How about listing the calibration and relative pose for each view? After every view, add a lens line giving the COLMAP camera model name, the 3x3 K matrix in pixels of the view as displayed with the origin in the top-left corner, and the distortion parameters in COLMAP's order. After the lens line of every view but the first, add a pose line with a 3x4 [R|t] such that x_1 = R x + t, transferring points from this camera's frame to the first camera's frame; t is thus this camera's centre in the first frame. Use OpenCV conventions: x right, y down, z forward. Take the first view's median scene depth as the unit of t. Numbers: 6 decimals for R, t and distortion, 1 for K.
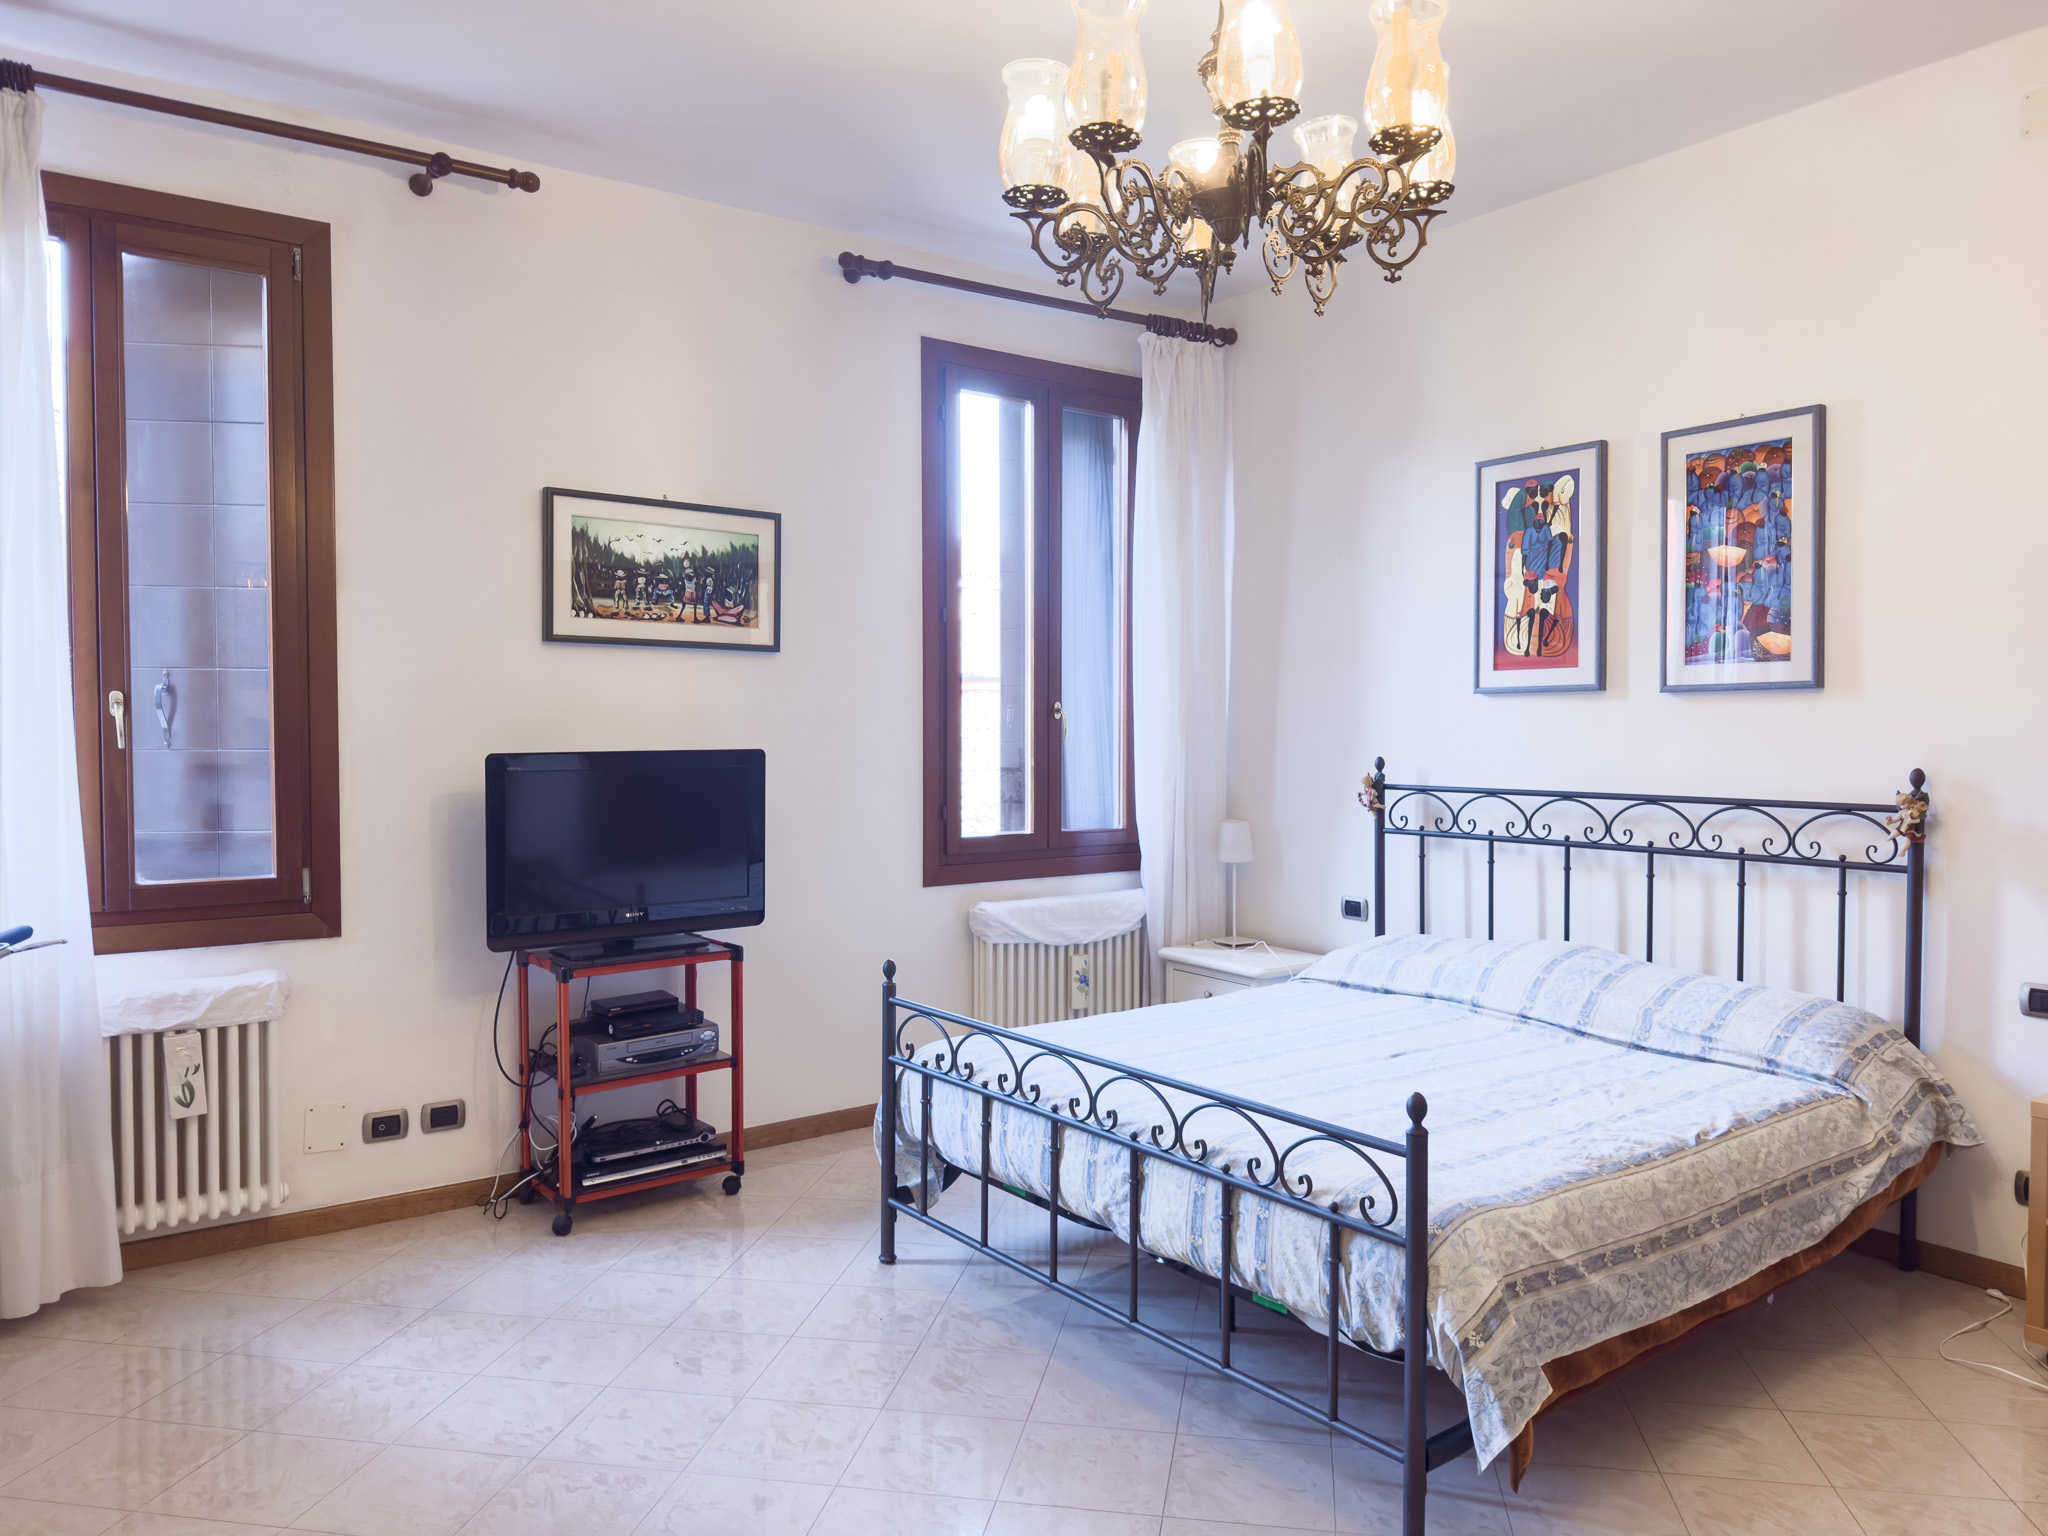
lens RADIAL K [[1434.4, 0, 1024.0], [0, 1434.4, 768.0], [0, 0, 1]] dist [0.121097, -0.137219]
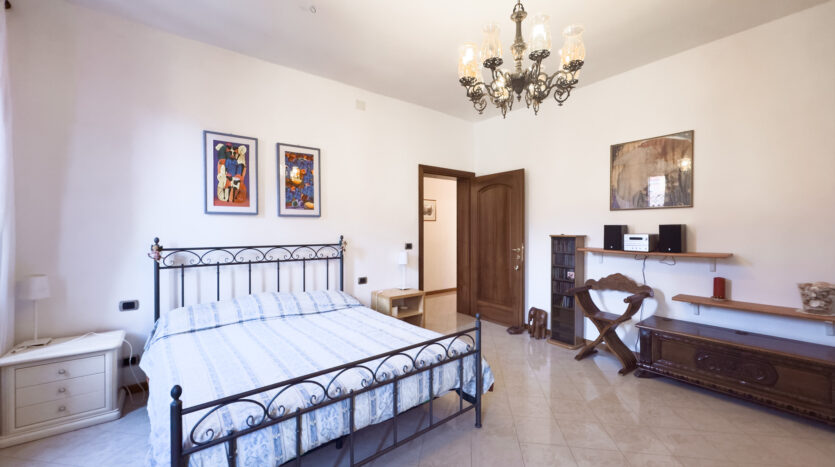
lens RADIAL K [[338.5, 0, 417.5], [0, 338.5, 233.5], [0, 0, 1]] dist [-0.001620, -0.000053]
pose [[-0.039323, -0.014161, 0.999126, -0.370949], [0.028556, 0.999475, 0.015290, -0.012080], [-0.998818, 0.029132, -0.038898, 0.657609]]
